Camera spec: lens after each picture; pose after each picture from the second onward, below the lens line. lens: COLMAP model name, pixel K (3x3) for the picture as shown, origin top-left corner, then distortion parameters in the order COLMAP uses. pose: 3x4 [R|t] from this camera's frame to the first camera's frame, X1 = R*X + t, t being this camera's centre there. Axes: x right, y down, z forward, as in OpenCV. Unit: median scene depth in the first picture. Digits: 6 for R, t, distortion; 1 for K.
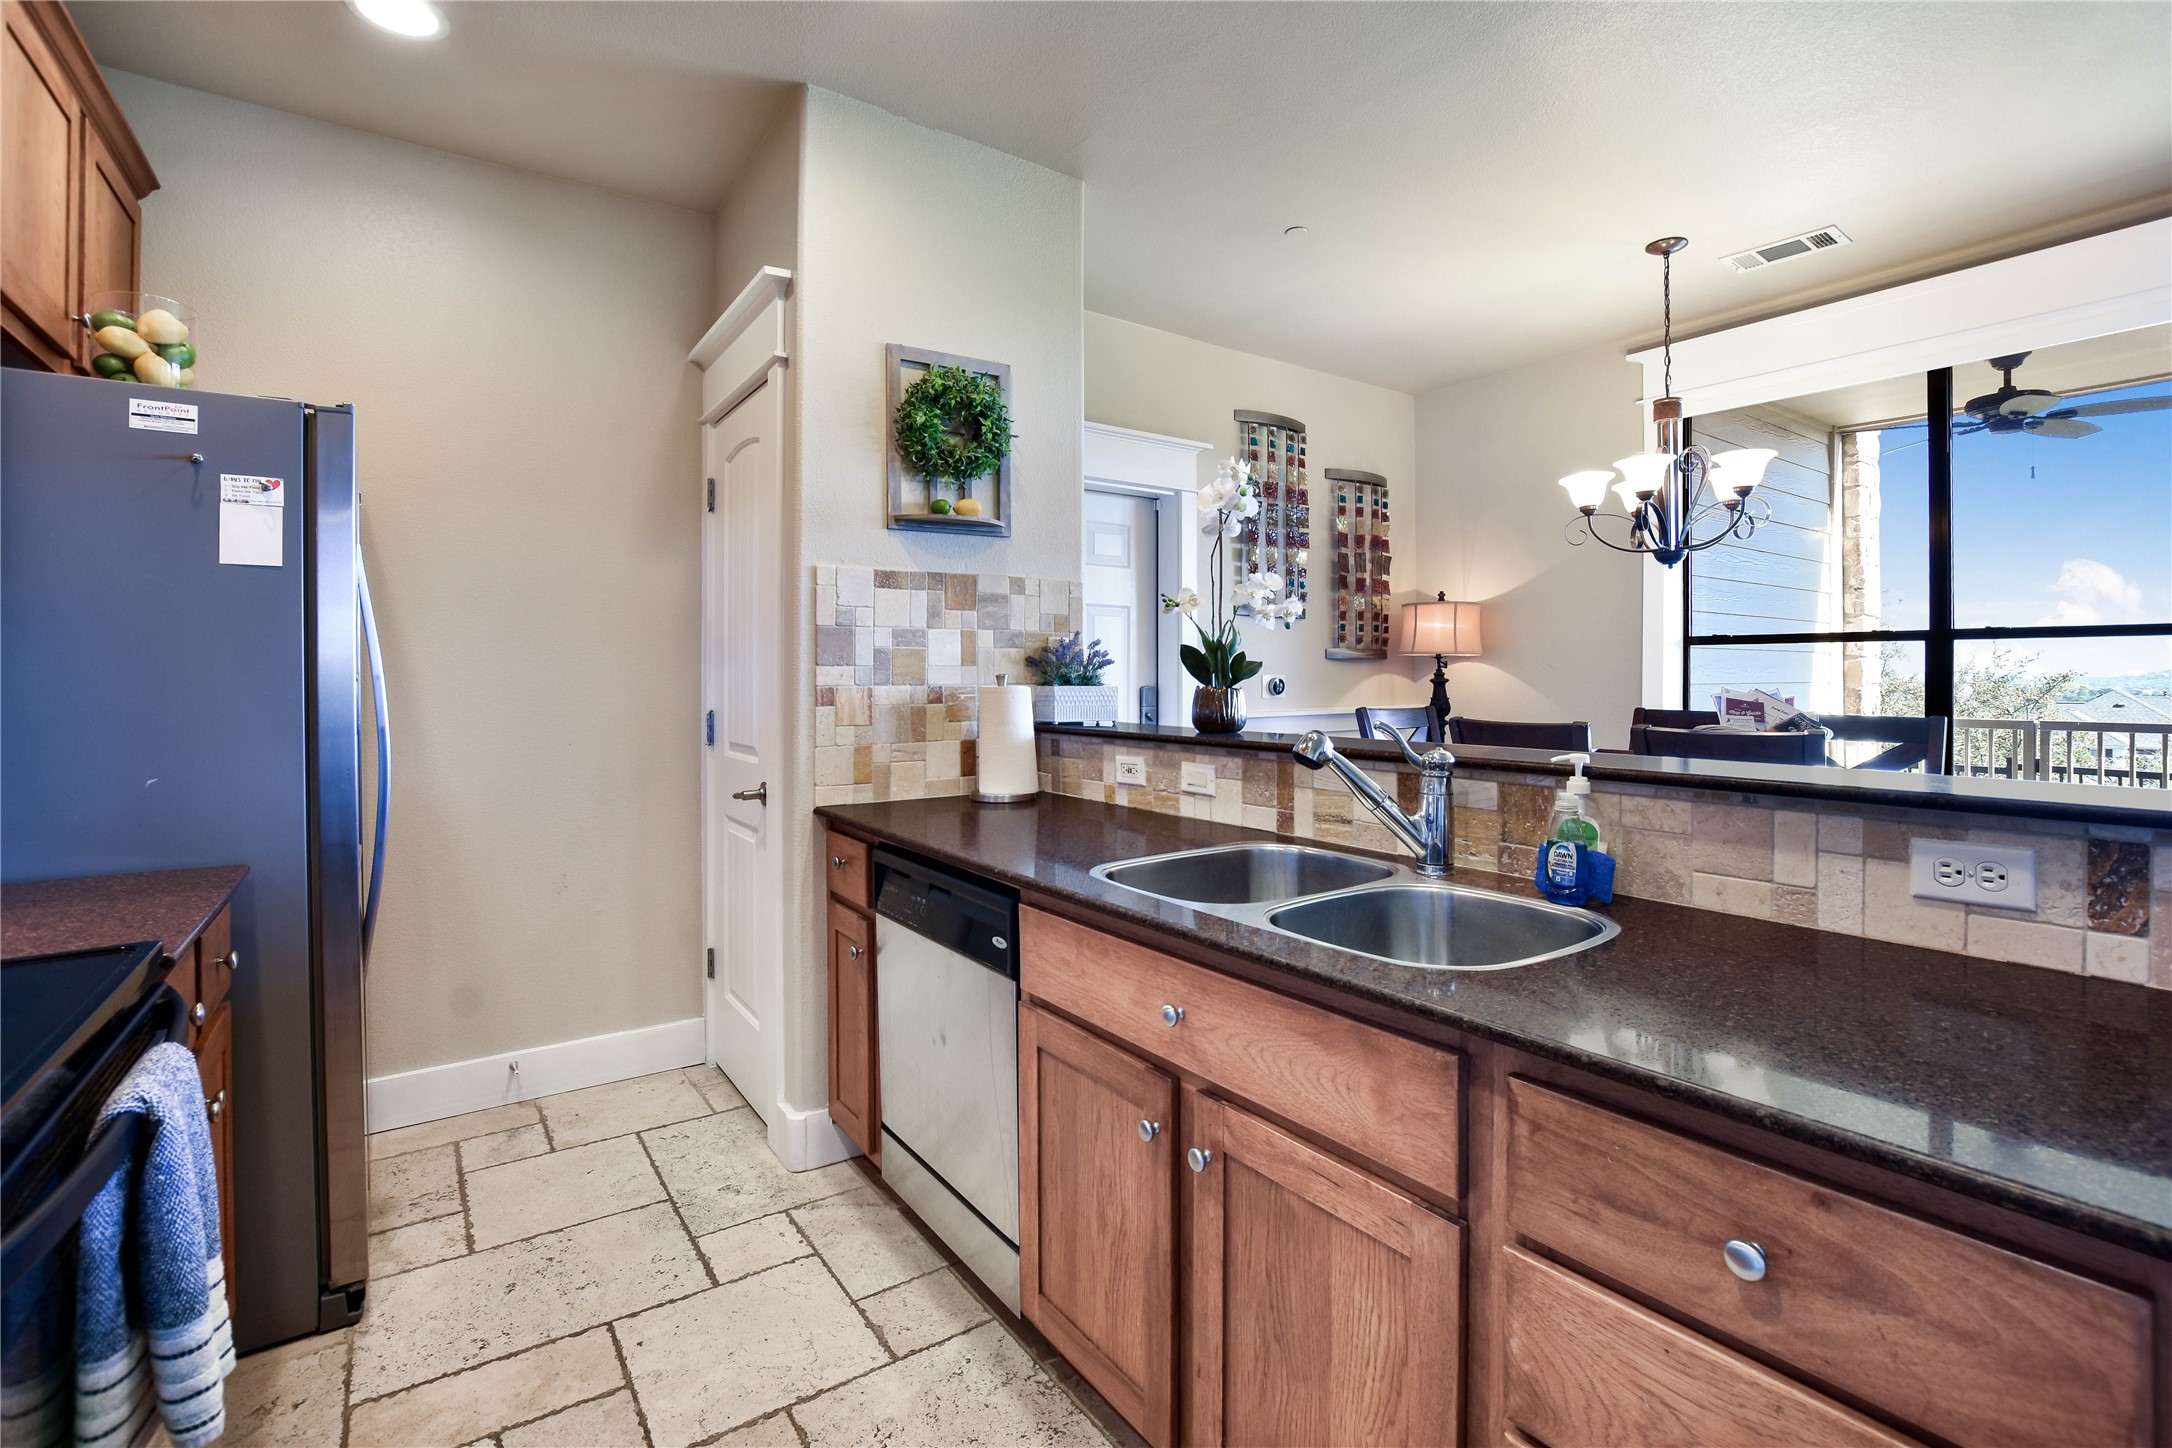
lens RADIAL K [[976.7, 0, 1090.6], [0, 976.7, 677.4], [0, 0, 1]] dist [-0.024081, 0.000355]
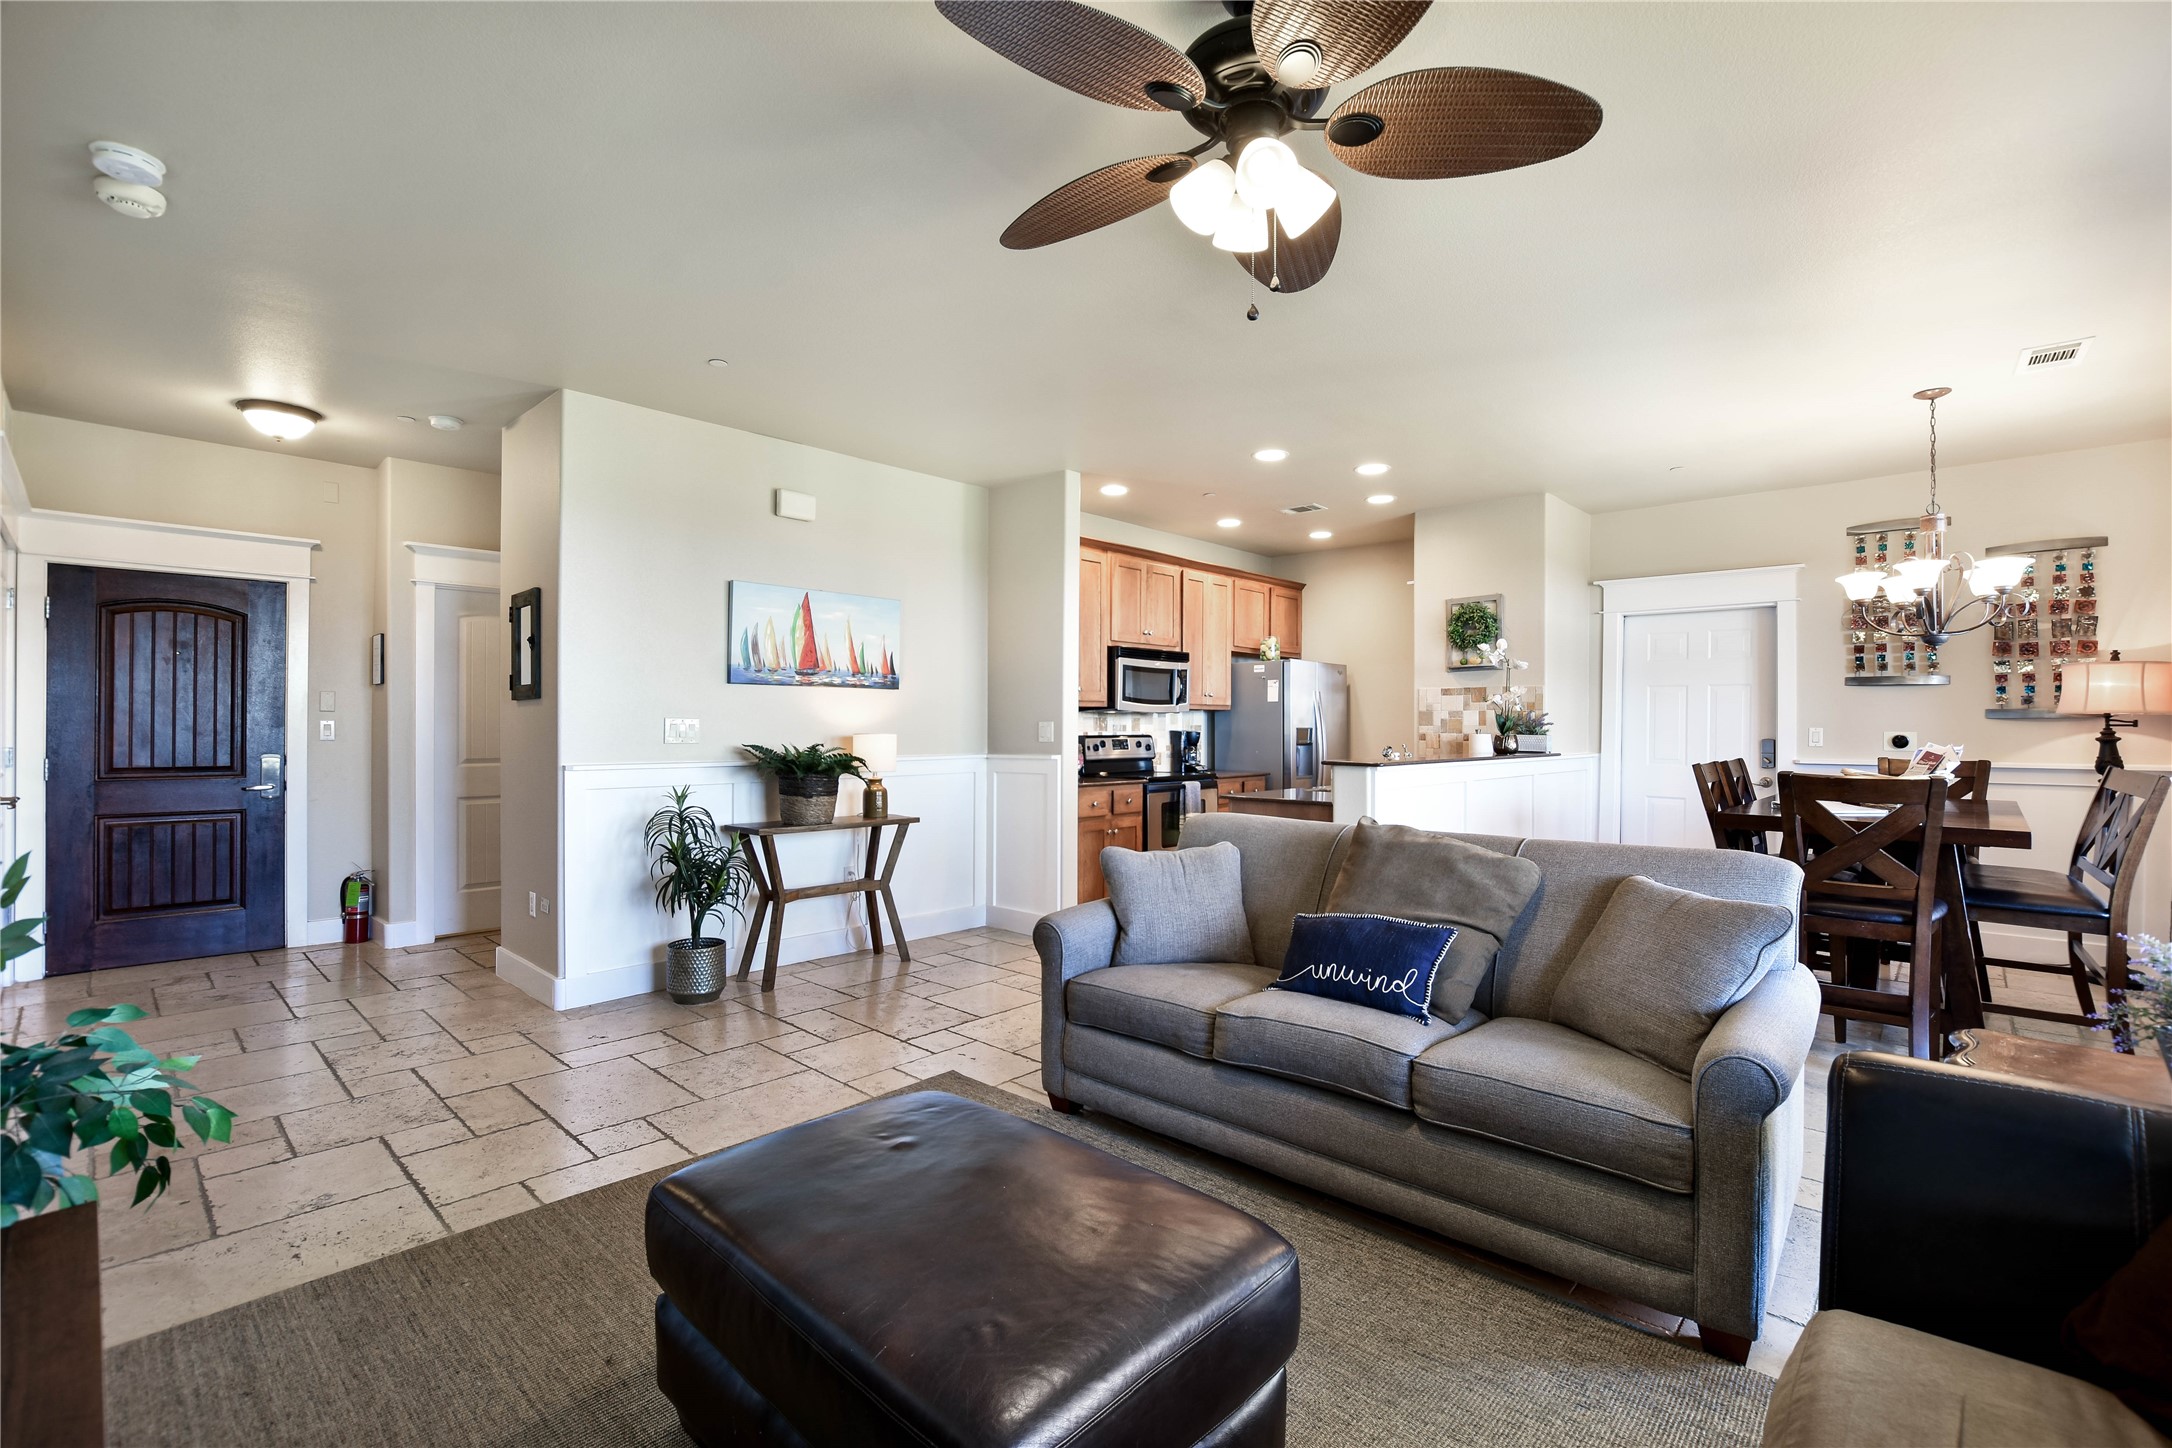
lens RADIAL K [[954.2, 0, 1101.0], [0, 954.2, 722.0], [0, 0, 1]] dist [-0.011415, 0.000011]
pose [[0.215321, -0.001751, -0.976542, 1.982637], [-0.007560, 0.999965, -0.003460, -0.005771], [0.976514, 0.008127, 0.215300, -0.413458]]
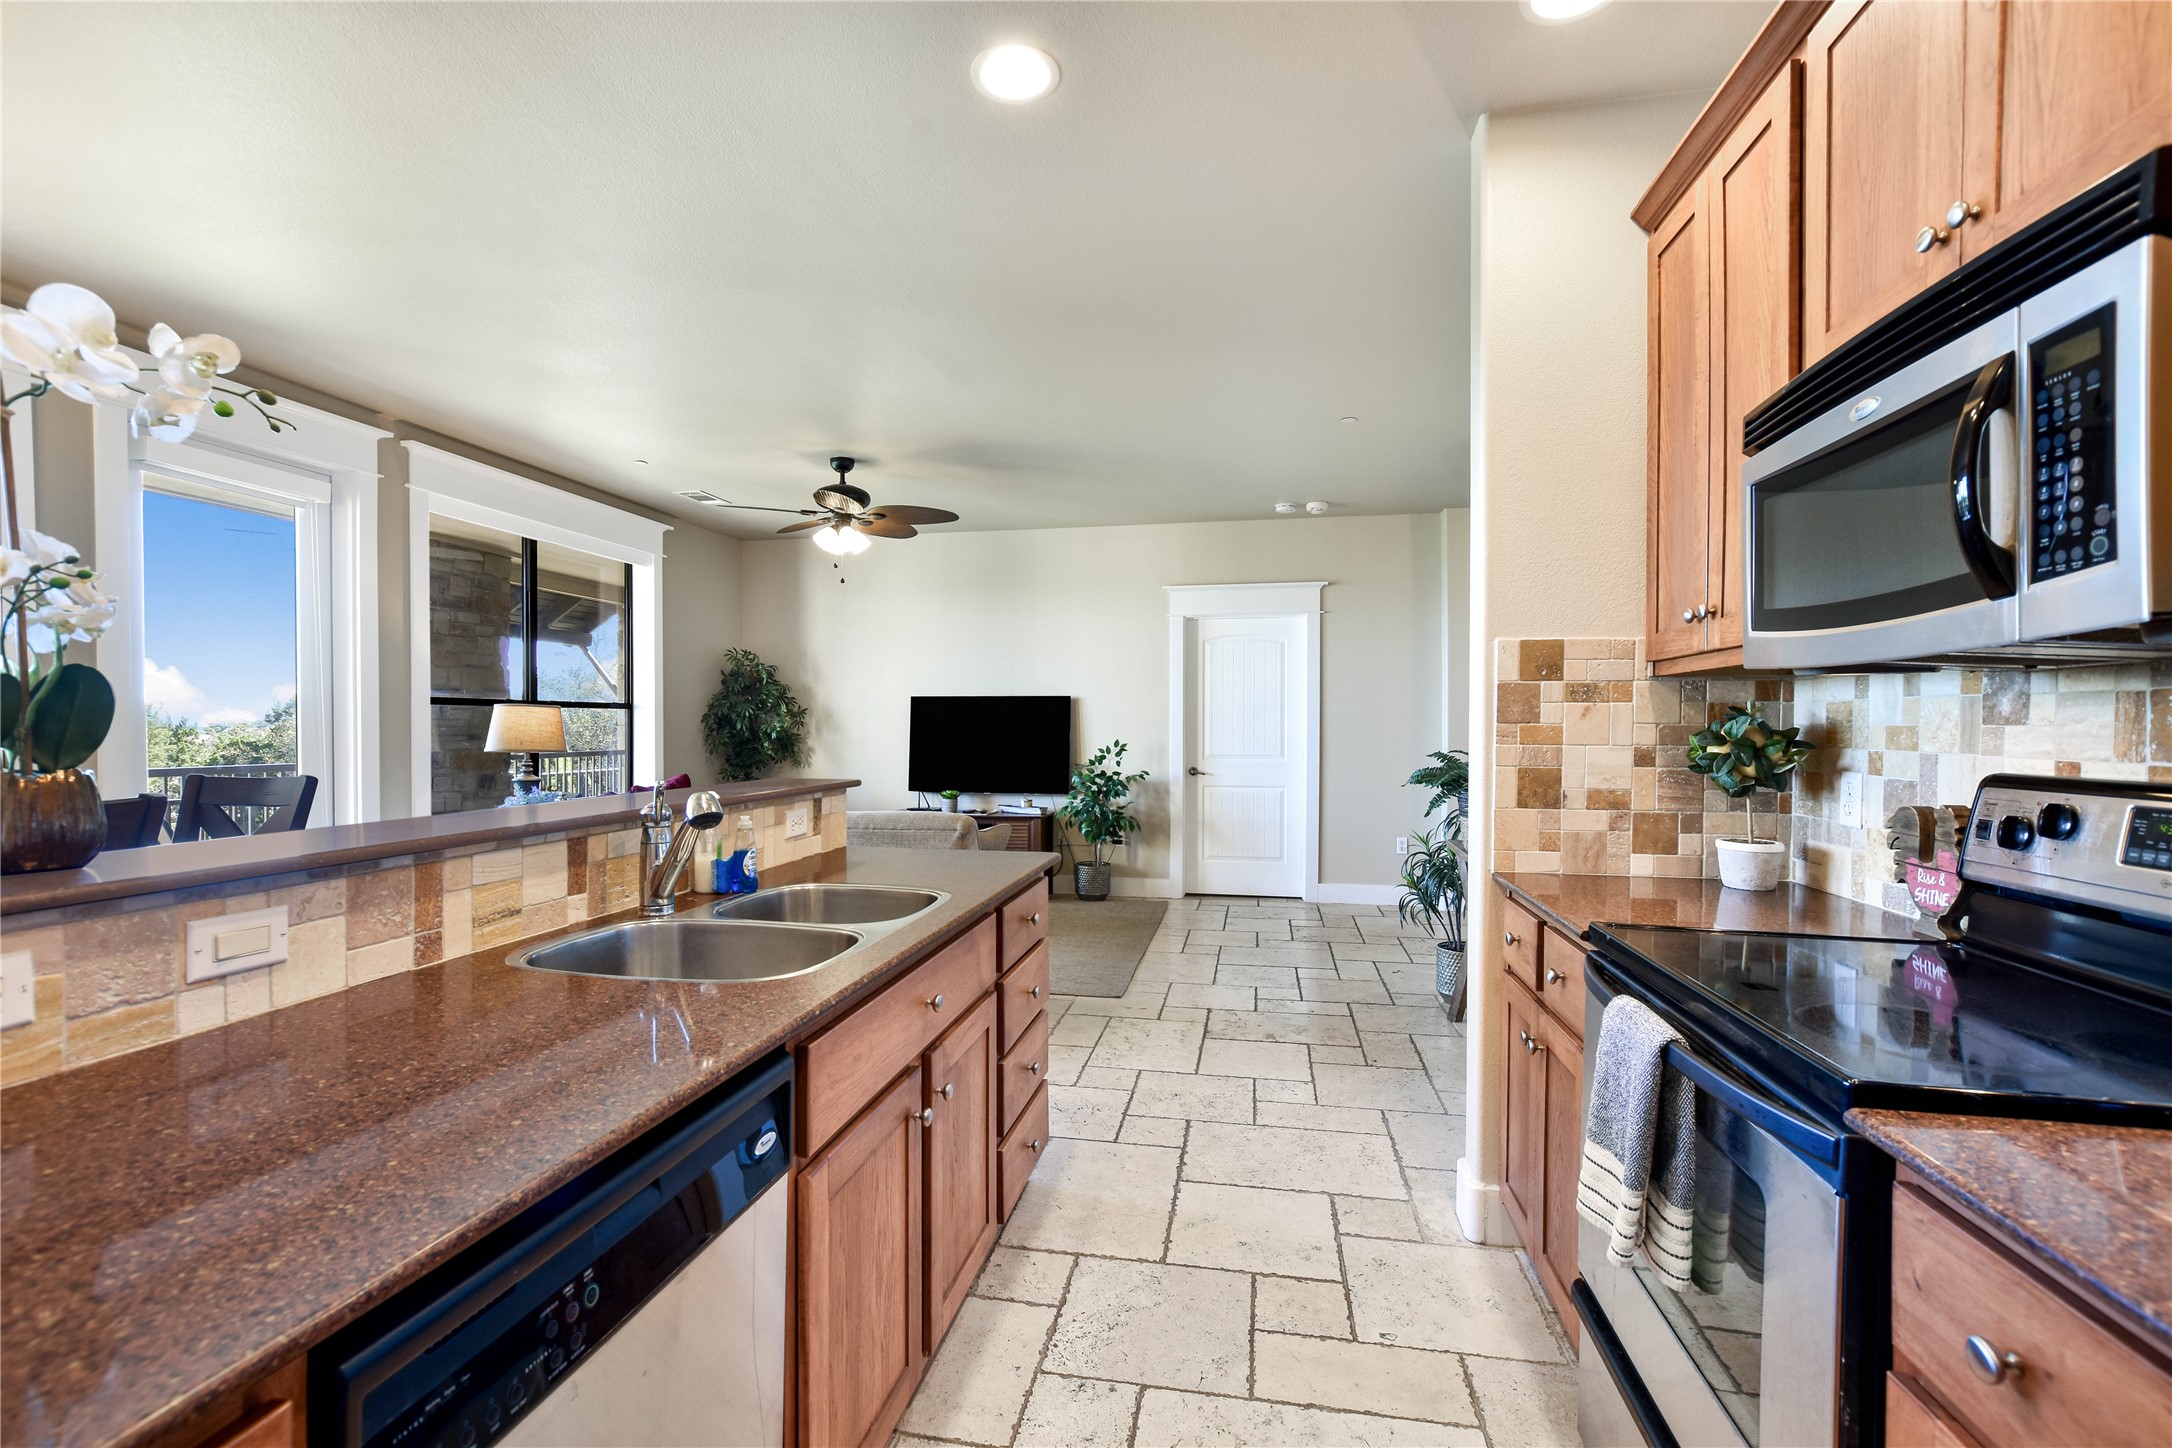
lens RADIAL K [[955.1, 0, 1080.3], [0, 955.1, 733.2], [0, 0, 1]] dist [-0.000598, 0.000128]
pose [[-0.692150, -0.005727, 0.721731, -0.480407], [0.002162, 0.999948, 0.010008, -0.010558], [-0.721750, 0.008487, -0.692101, 0.868347]]
